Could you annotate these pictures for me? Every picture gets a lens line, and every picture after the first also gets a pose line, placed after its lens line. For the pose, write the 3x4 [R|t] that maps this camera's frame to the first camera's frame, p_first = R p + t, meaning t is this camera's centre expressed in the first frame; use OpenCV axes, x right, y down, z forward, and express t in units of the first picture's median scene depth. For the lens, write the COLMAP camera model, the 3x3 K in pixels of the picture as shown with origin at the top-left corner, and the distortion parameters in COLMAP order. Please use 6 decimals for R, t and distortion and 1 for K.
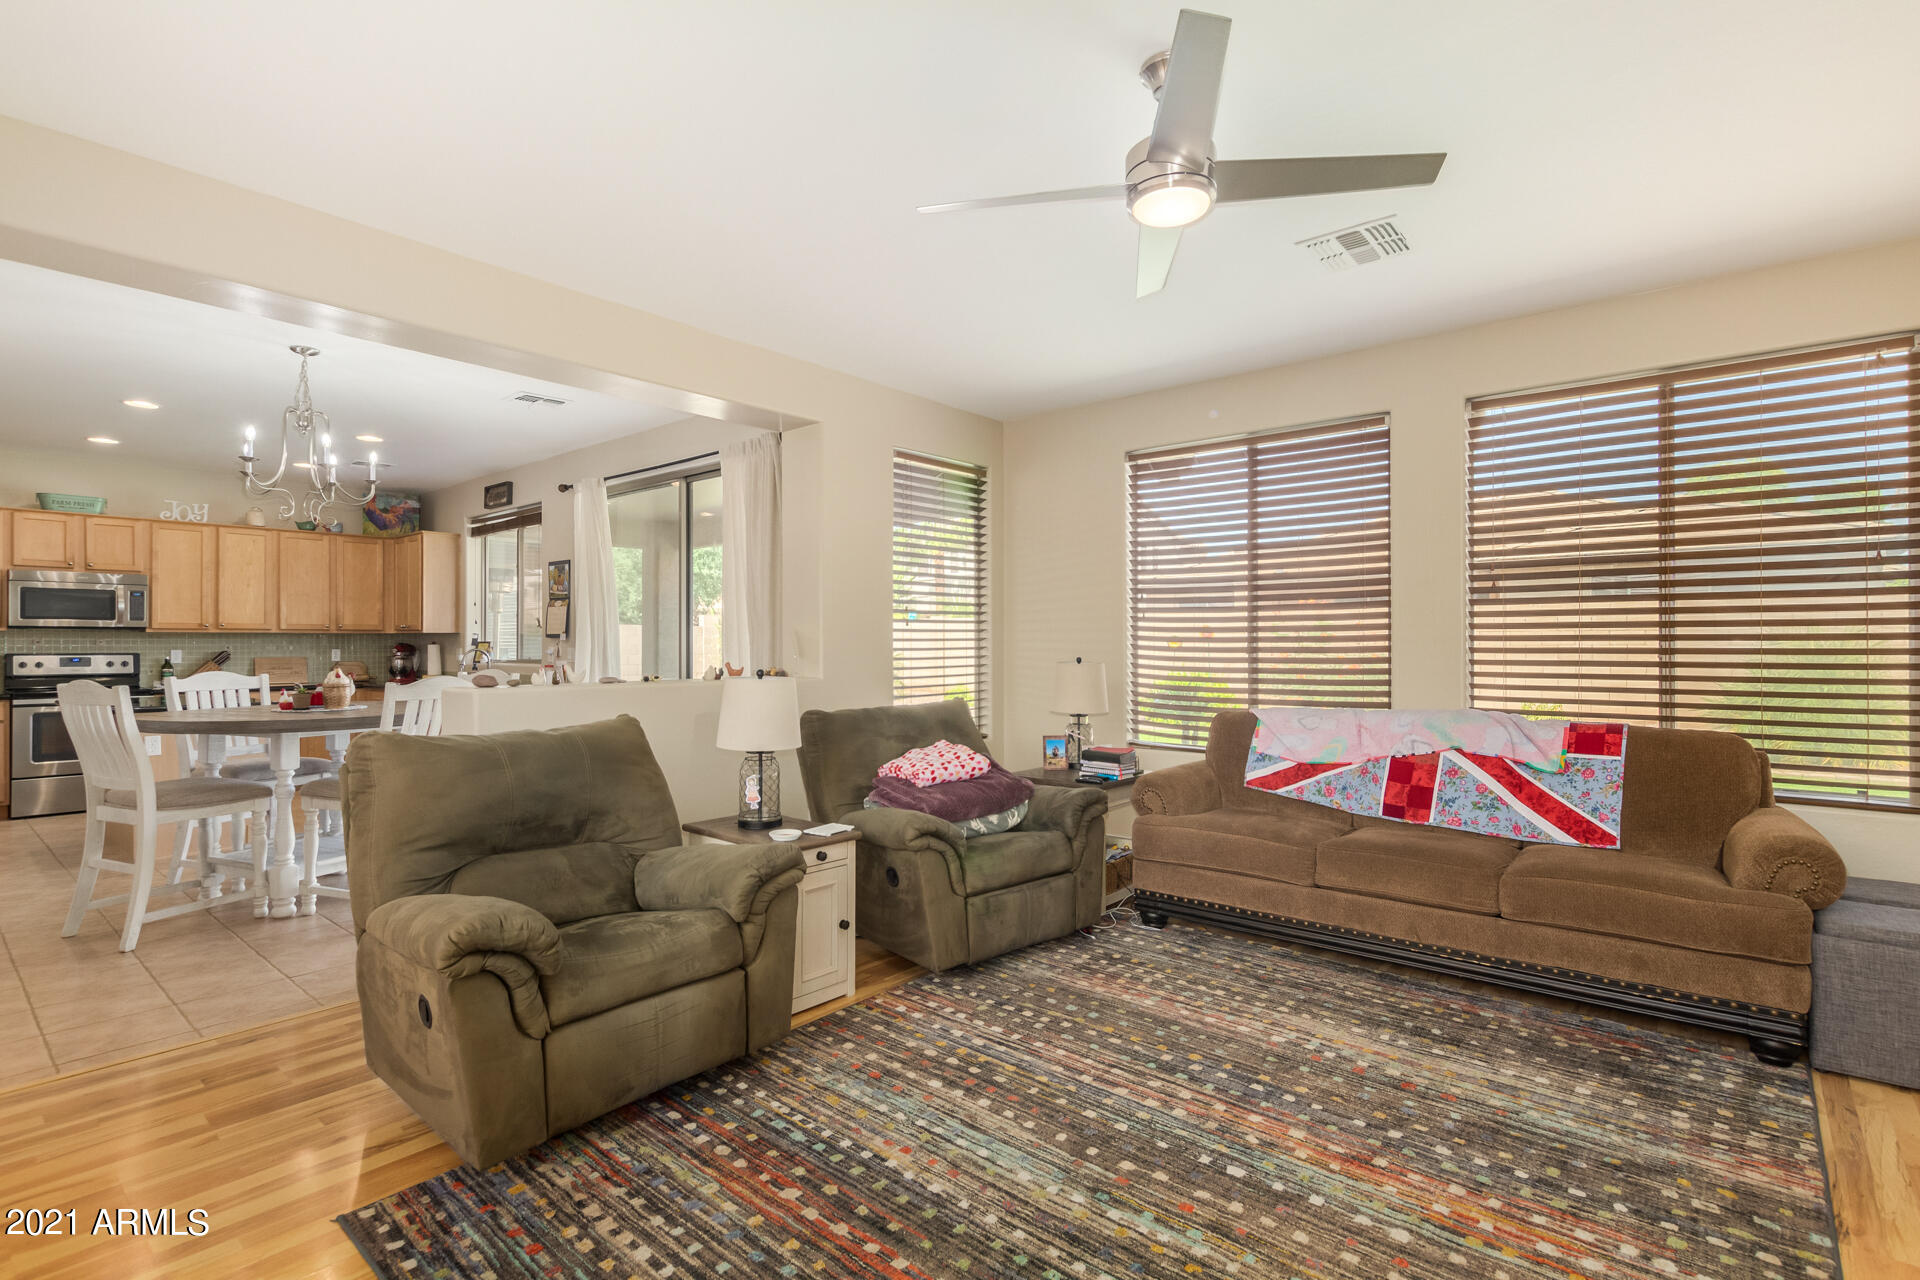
lens RADIAL K [[884.5, 0, 967.4], [0, 884.5, 641.4], [0, 0, 1]] dist [0.008839, -0.004306]
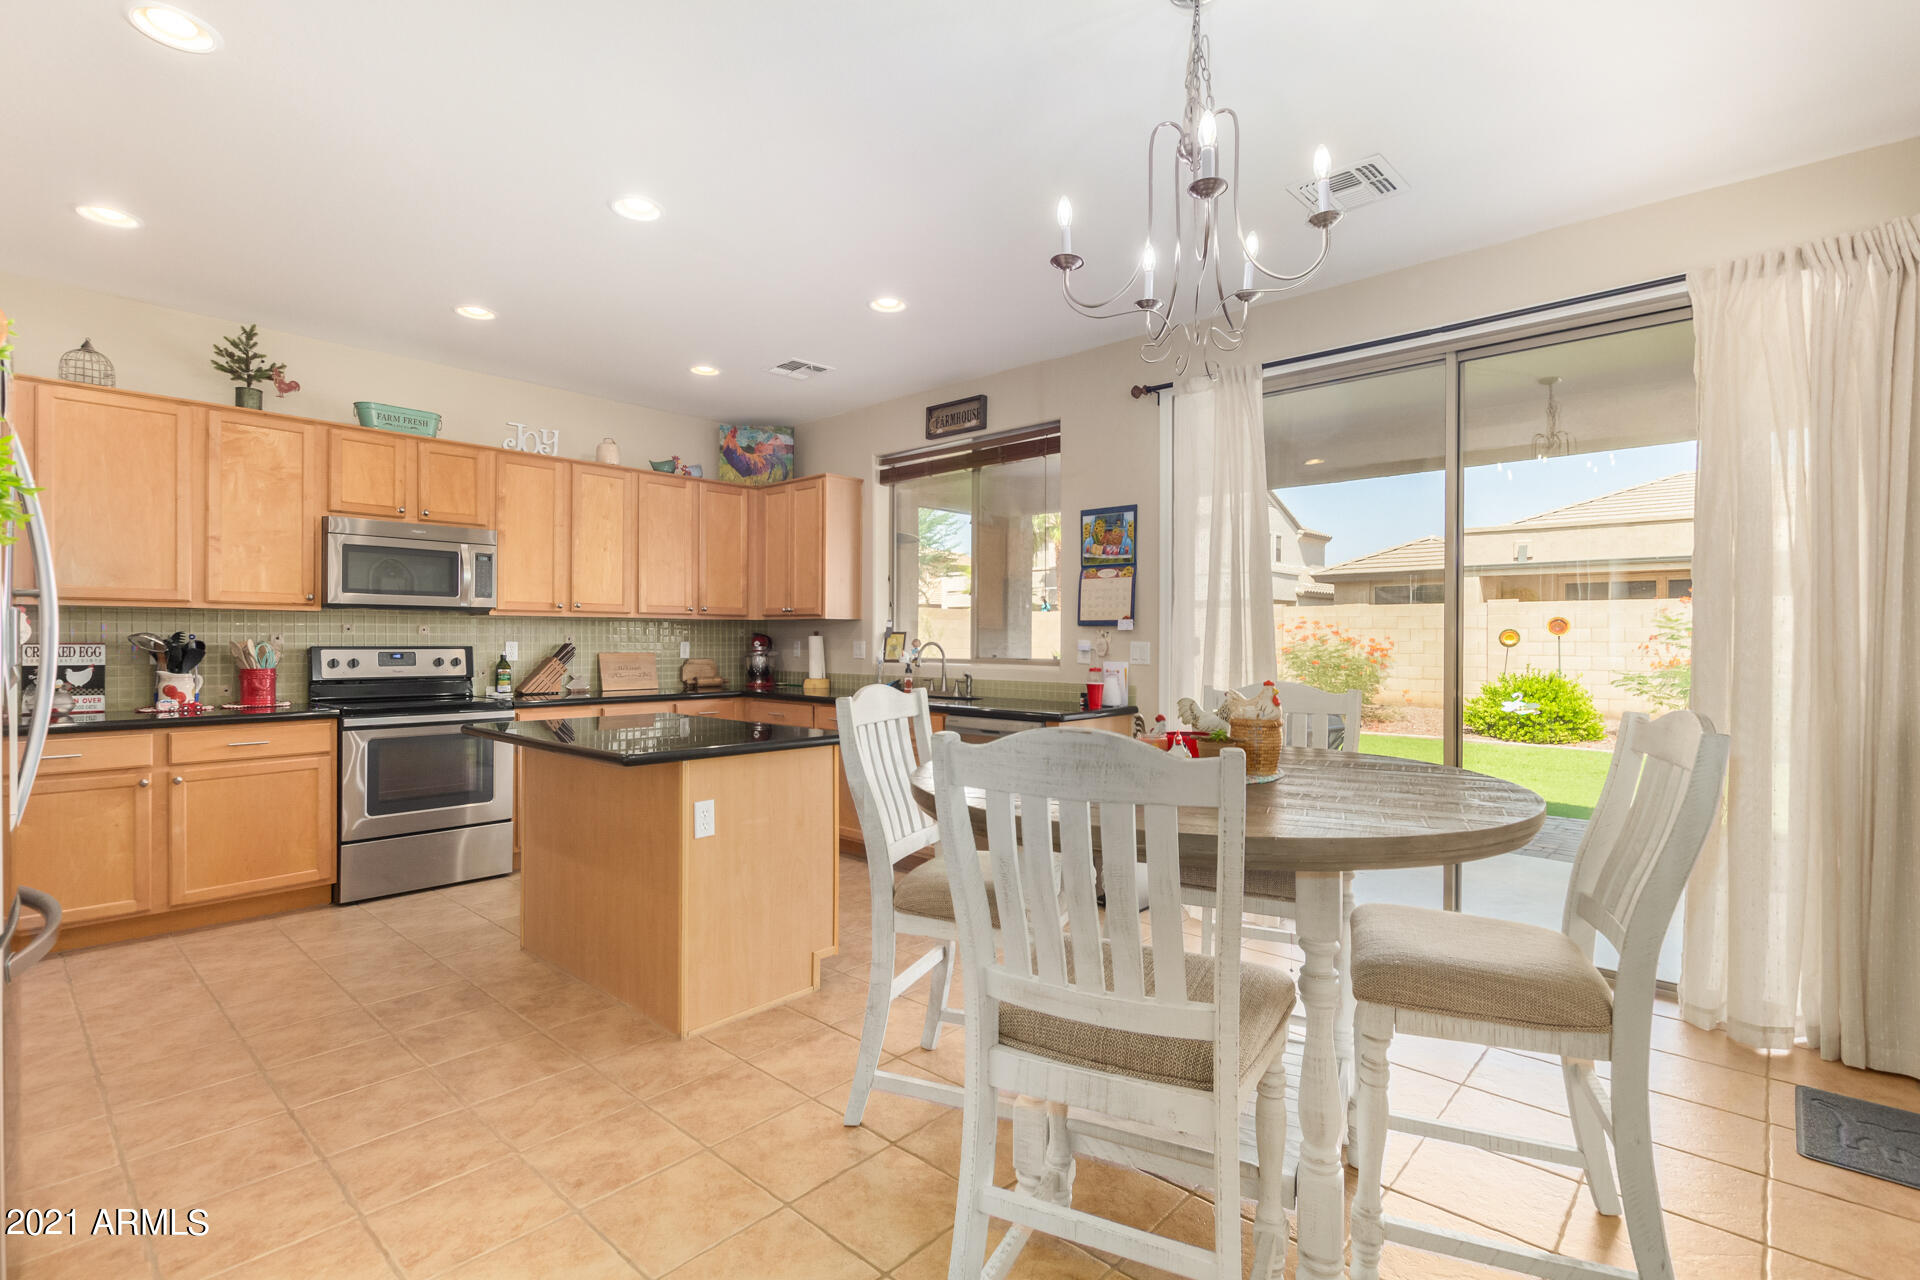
lens RADIAL K [[884.5, 0, 967.4], [0, 884.5, 641.4], [0, 0, 1]] dist [0.008839, -0.004306]
pose [[0.999016, 0.003949, -0.044166, -0.505996], [-0.003628, 0.999966, 0.007342, 0.003133], [0.044193, -0.007174, 0.998997, 0.325283]]
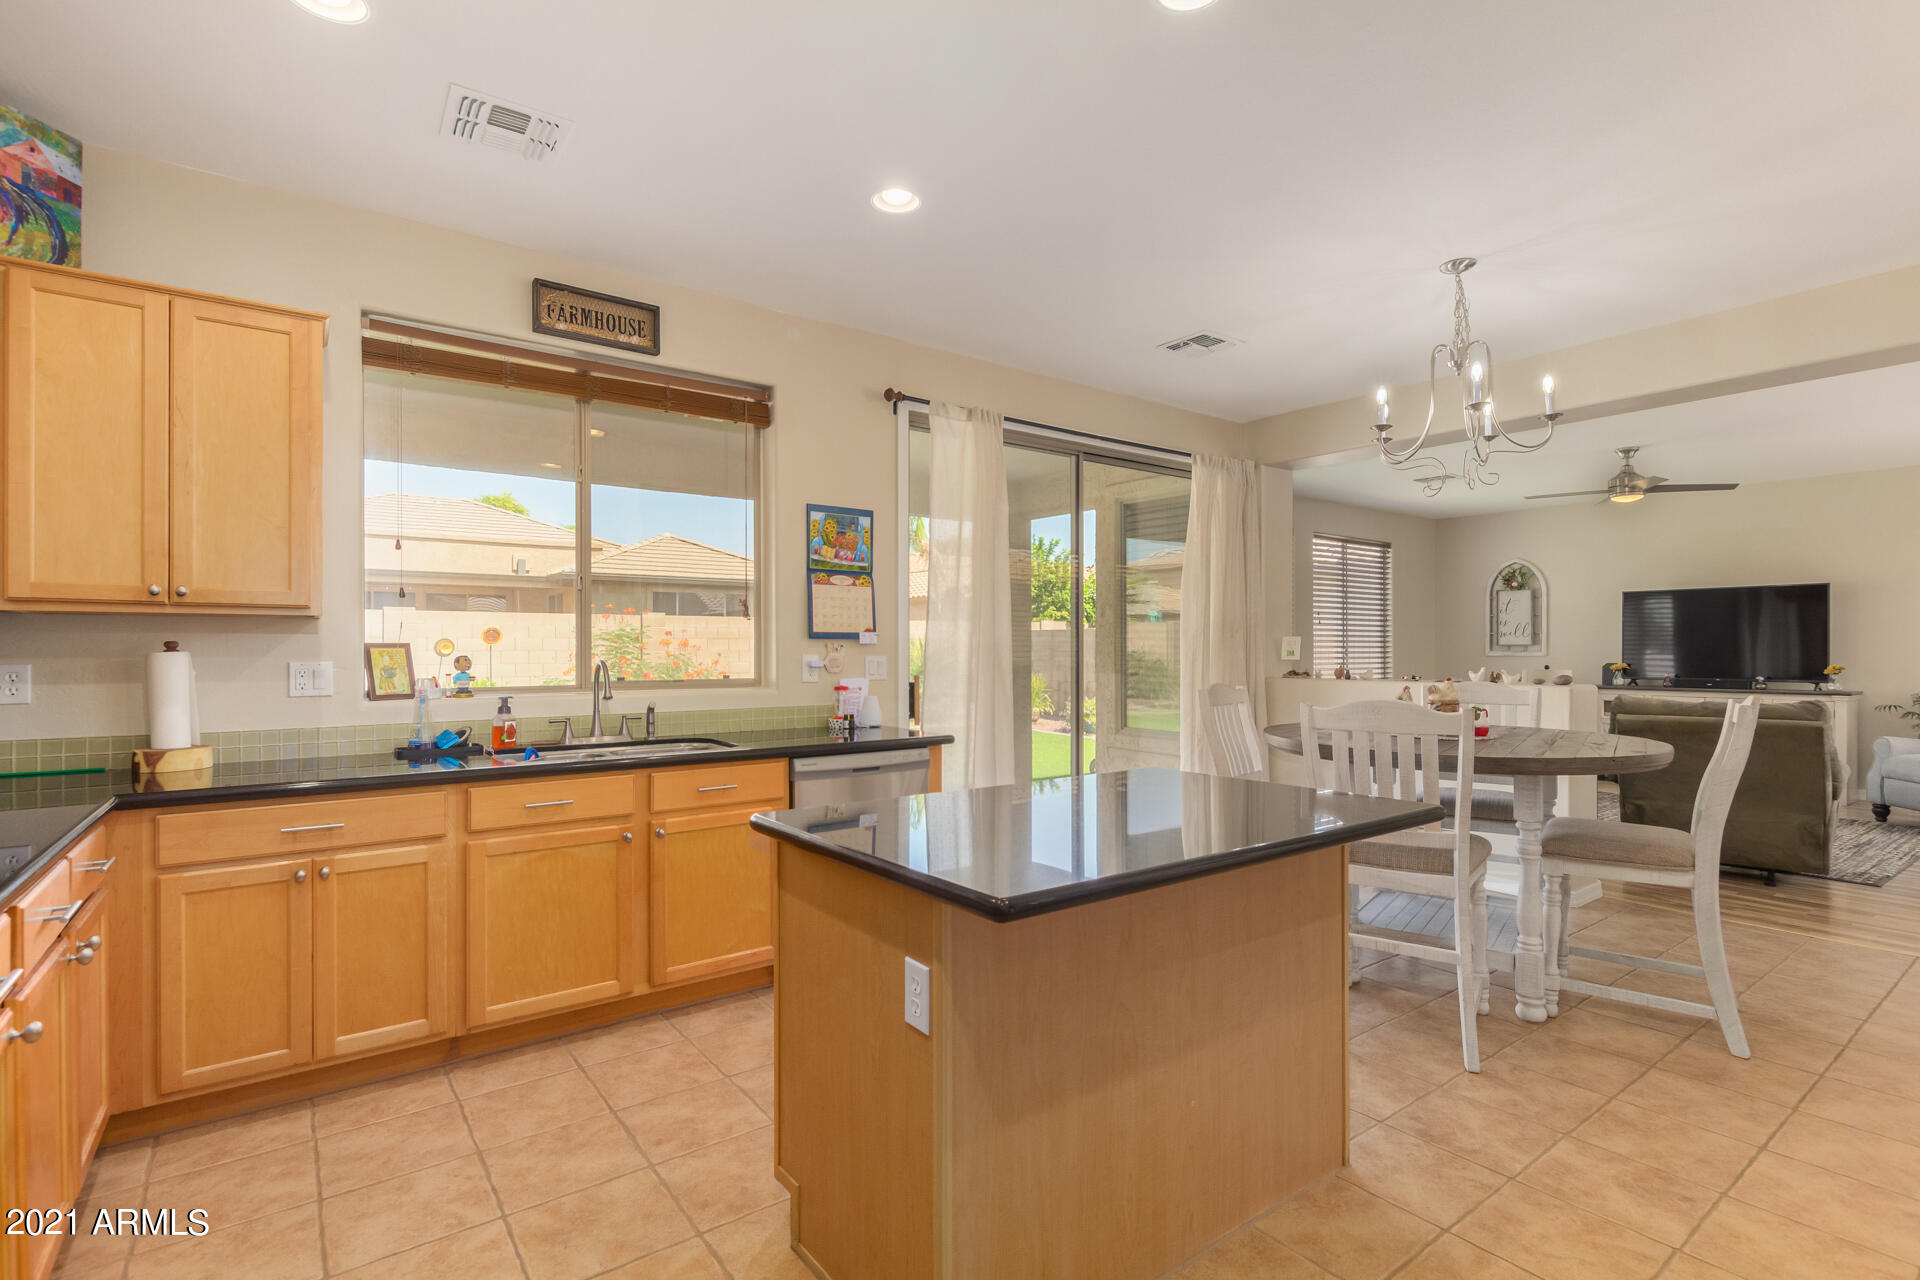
lens RADIAL K [[884.5, 0, 967.4], [0, 884.5, 641.4], [0, 0, 1]] dist [0.008839, -0.004306]
pose [[0.248700, 0.008484, 0.968543, -0.952013], [-0.004512, 0.999961, -0.007601, 0.001990], [-0.968570, -0.002480, 0.248729, 0.731246]]
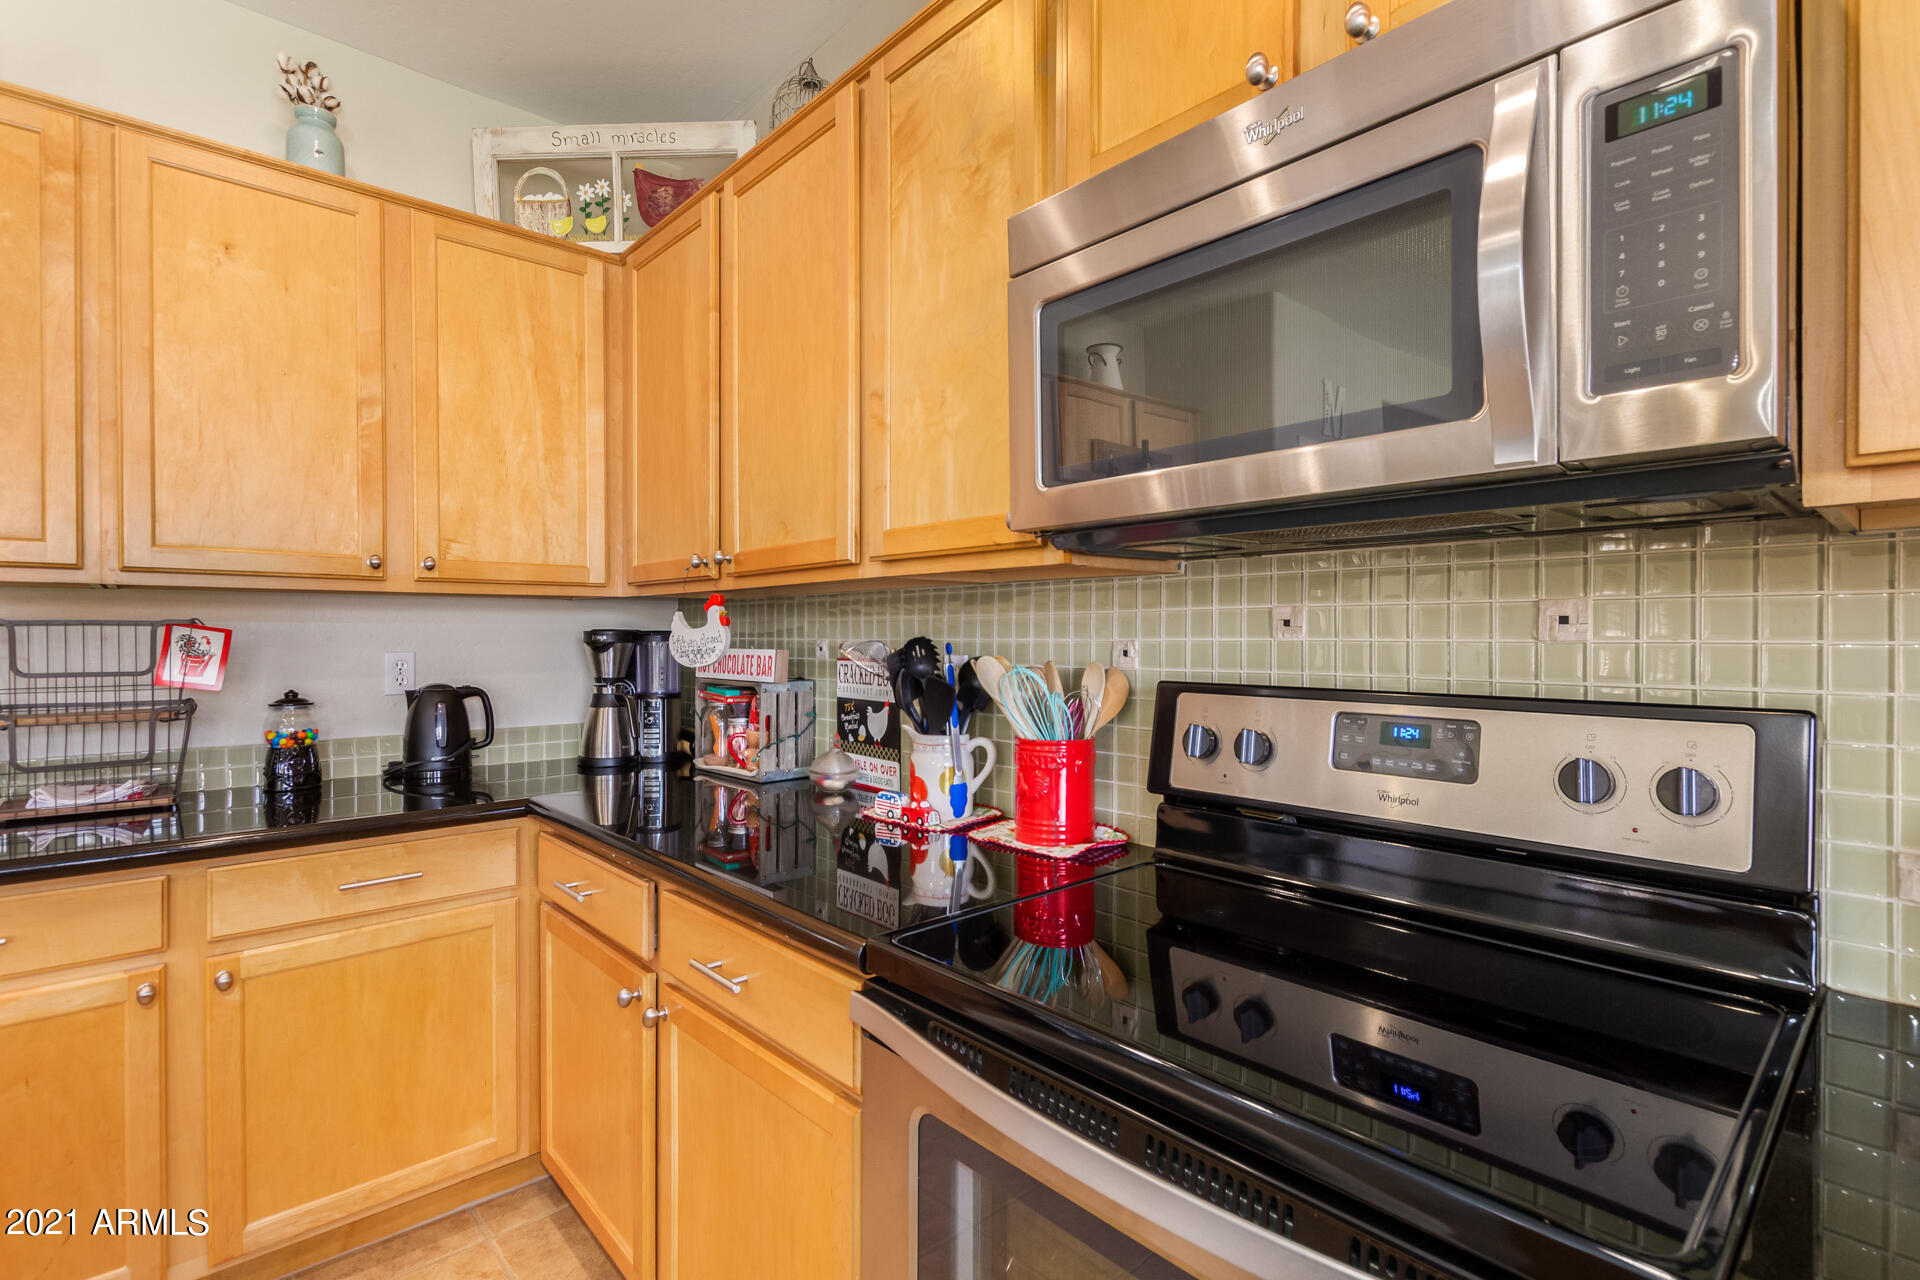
lens RADIAL K [[884.5, 0, 967.4], [0, 884.5, 641.4], [0, 0, 1]] dist [0.008839, -0.004306]
pose [[-0.135467, 0.005172, -0.990768, -0.779224], [0.006798, 0.999968, 0.004290, 0.002912], [0.990758, -0.006154, -0.135498, 0.880971]]
